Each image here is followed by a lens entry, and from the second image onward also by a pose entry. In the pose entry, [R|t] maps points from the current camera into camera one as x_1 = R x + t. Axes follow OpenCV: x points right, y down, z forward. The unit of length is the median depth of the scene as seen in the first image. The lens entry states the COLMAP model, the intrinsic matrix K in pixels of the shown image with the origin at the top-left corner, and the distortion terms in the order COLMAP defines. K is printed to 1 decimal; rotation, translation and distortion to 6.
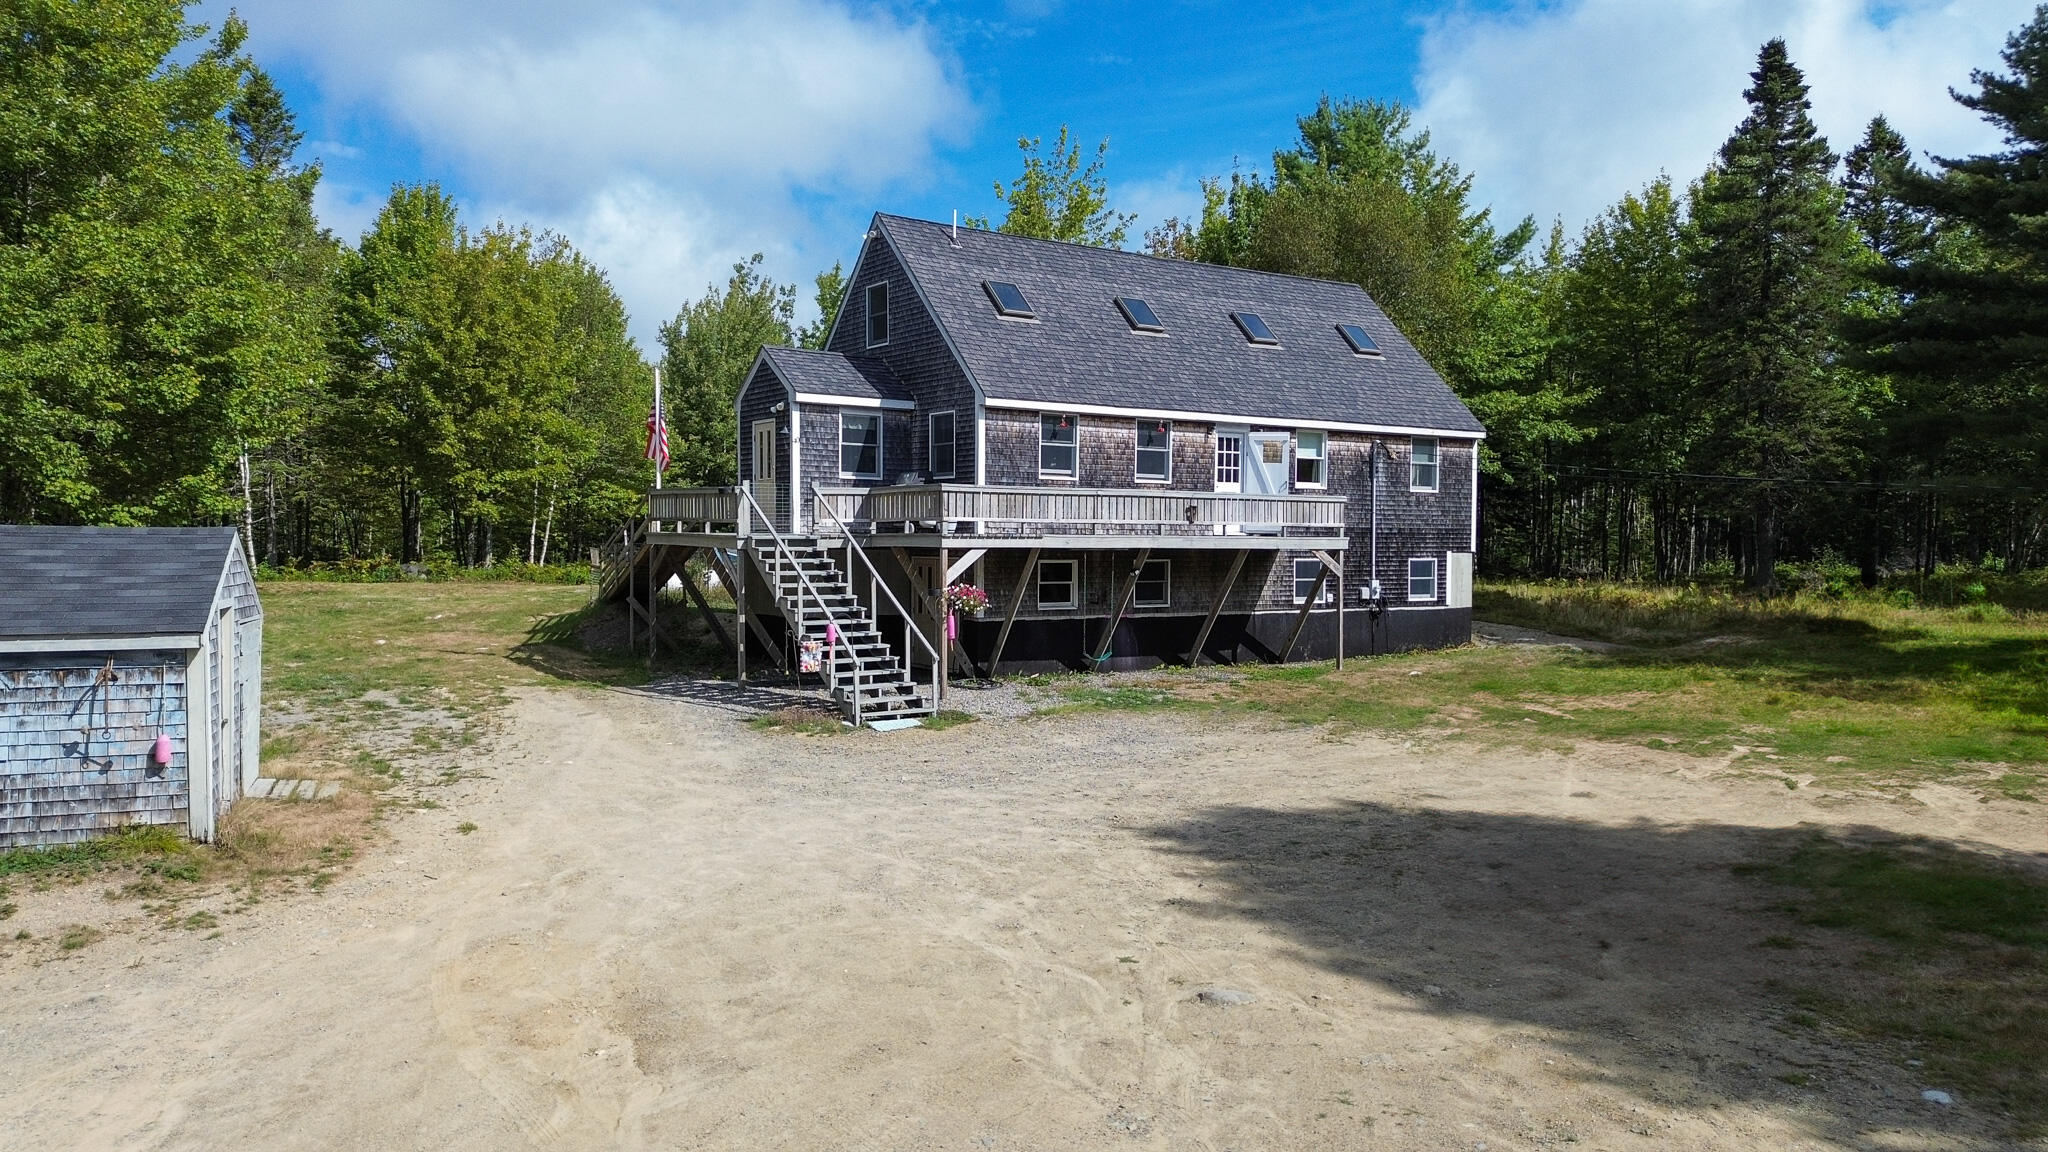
lens RADIAL K [[1448.6, 0, 1035.9], [0, 1448.6, 587.1], [0, 0, 1]] dist [0.066953, -0.077930]
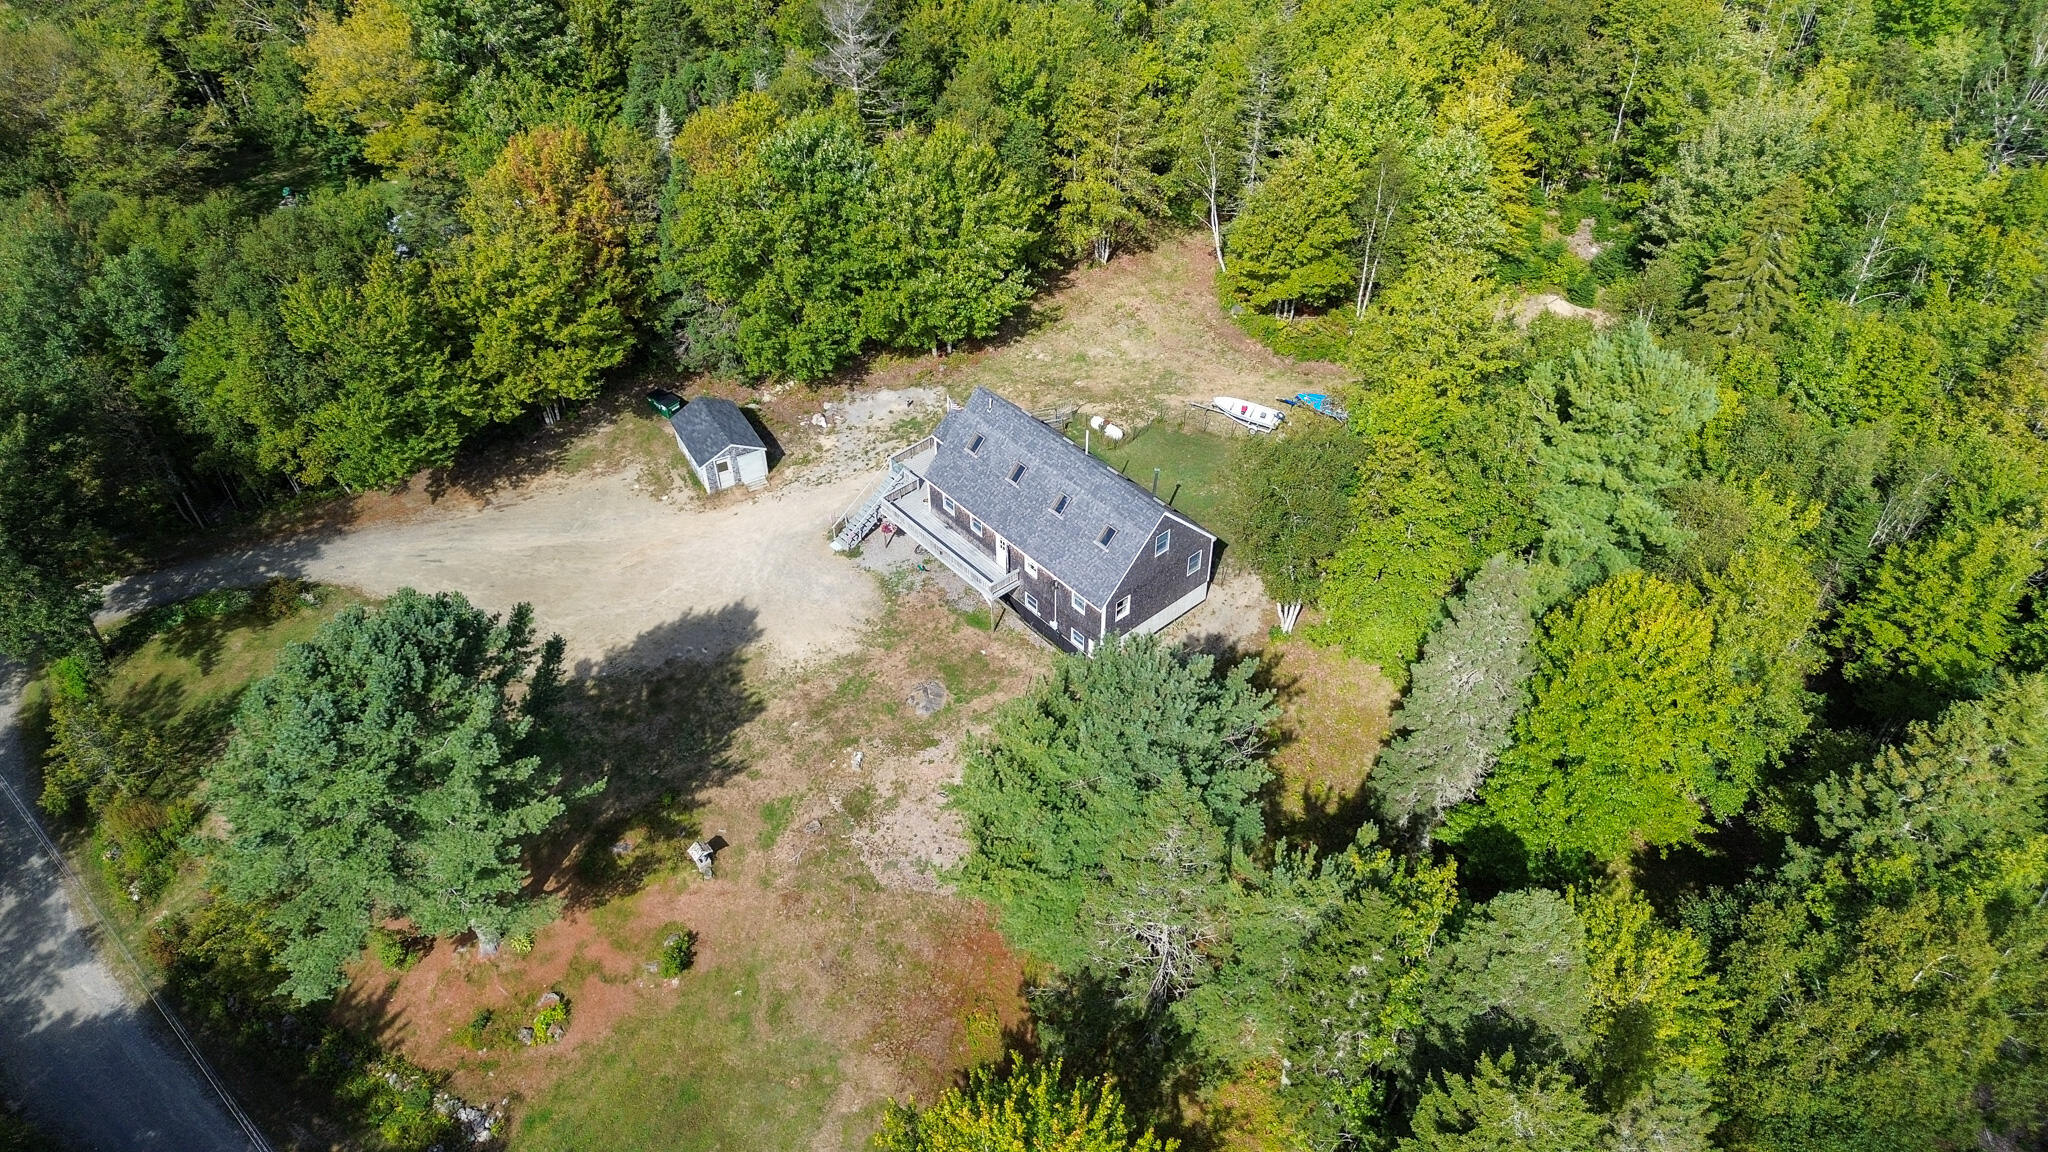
lens RADIAL K [[1448.6, 0, 1035.9], [0, 1448.6, 587.1], [0, 0, 1]] dist [0.066953, -0.077930]
pose [[0.120533, 0.668710, -0.733688, 2.100404], [-0.024290, 0.740842, 0.671240, -1.774863], [0.992412, -0.063085, 0.105539, 0.821810]]
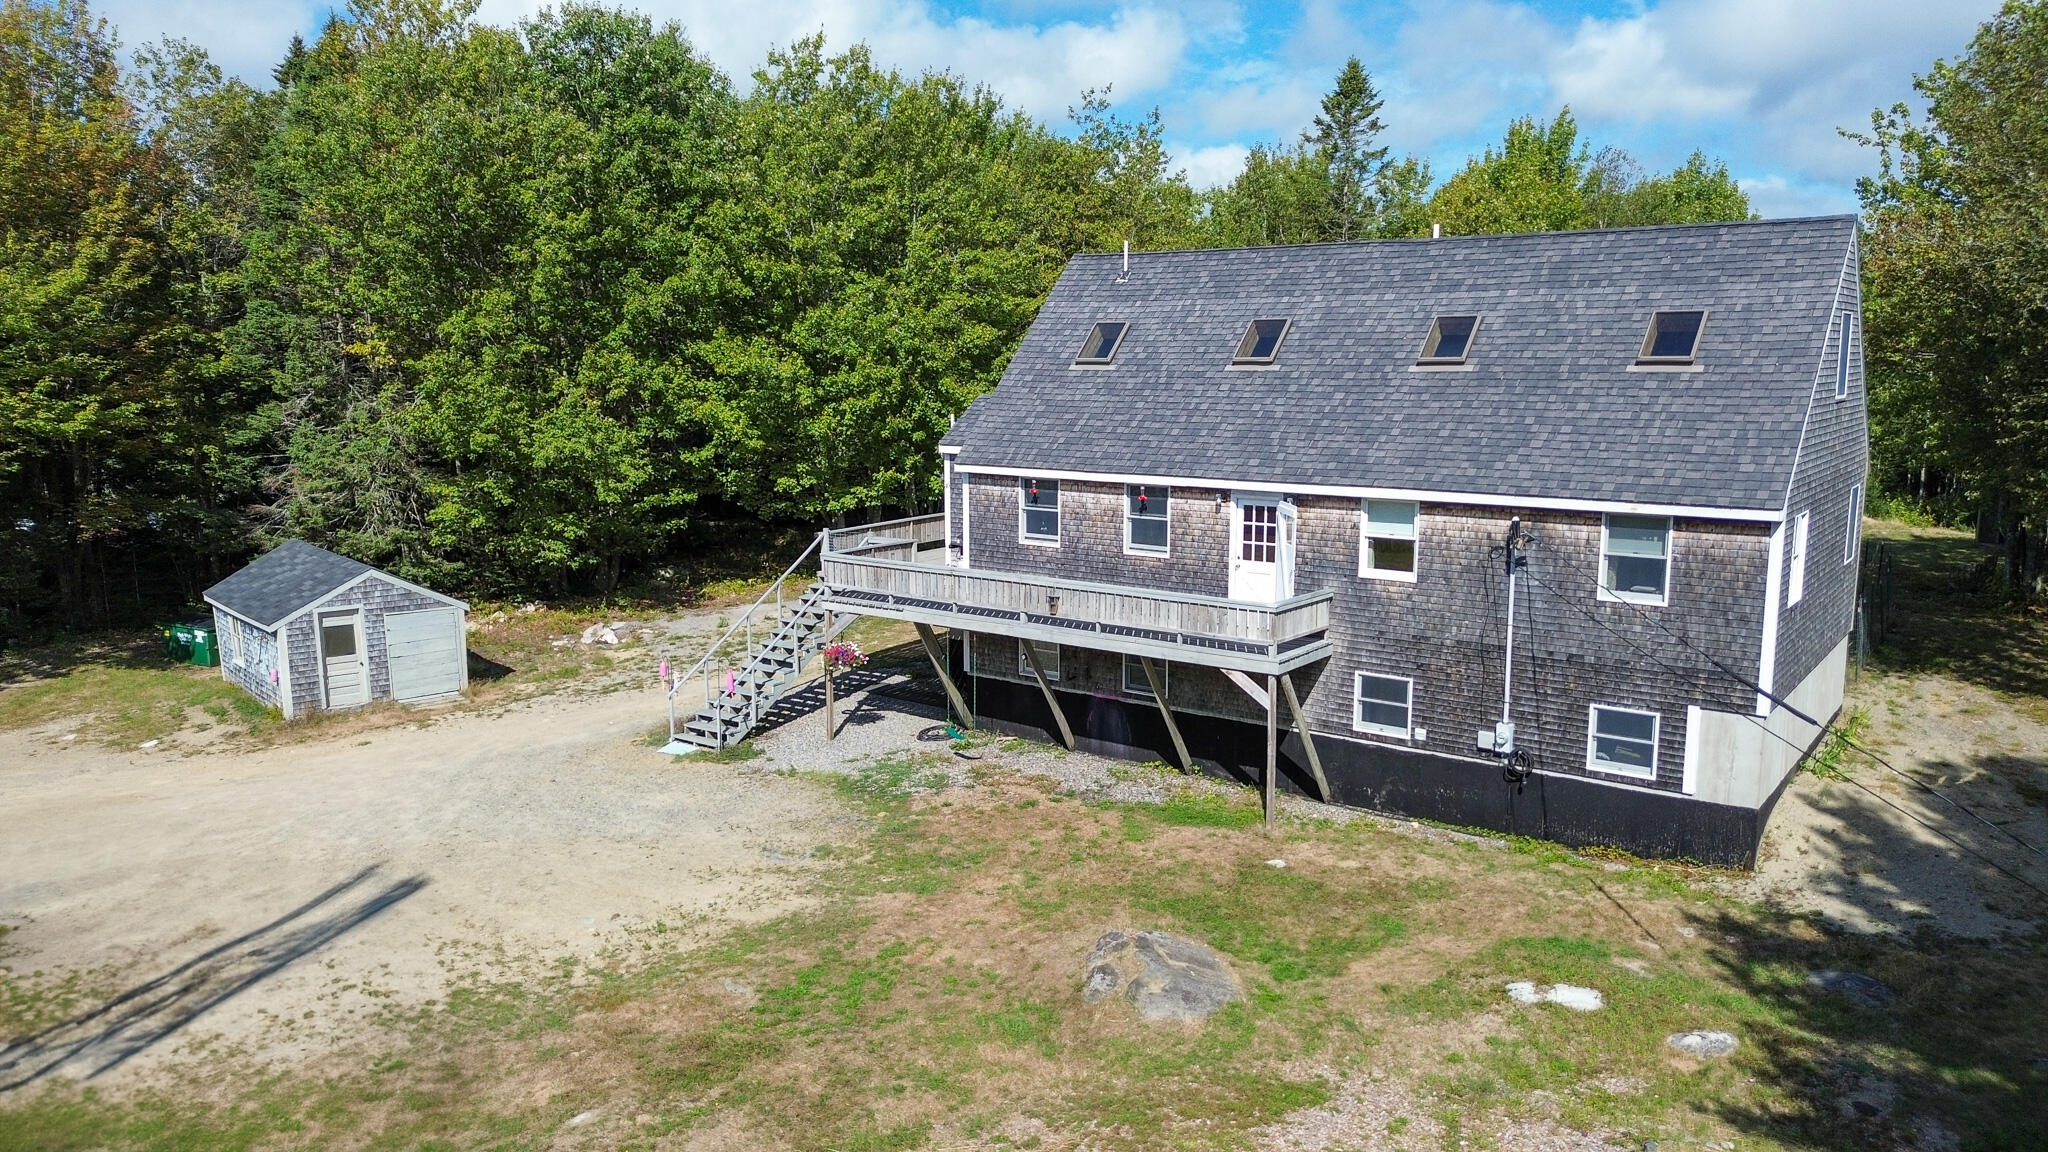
lens RADIAL K [[1435.1, 0, 1028.2], [0, 1435.1, 582.8], [0, 0, 1]] dist [0.067691, -0.066832]
pose [[0.330370, 0.141522, -0.933181, 0.867759], [-0.027969, 0.989729, 0.140196, -0.175638], [0.943437, -0.020217, 0.330935, 0.644430]]
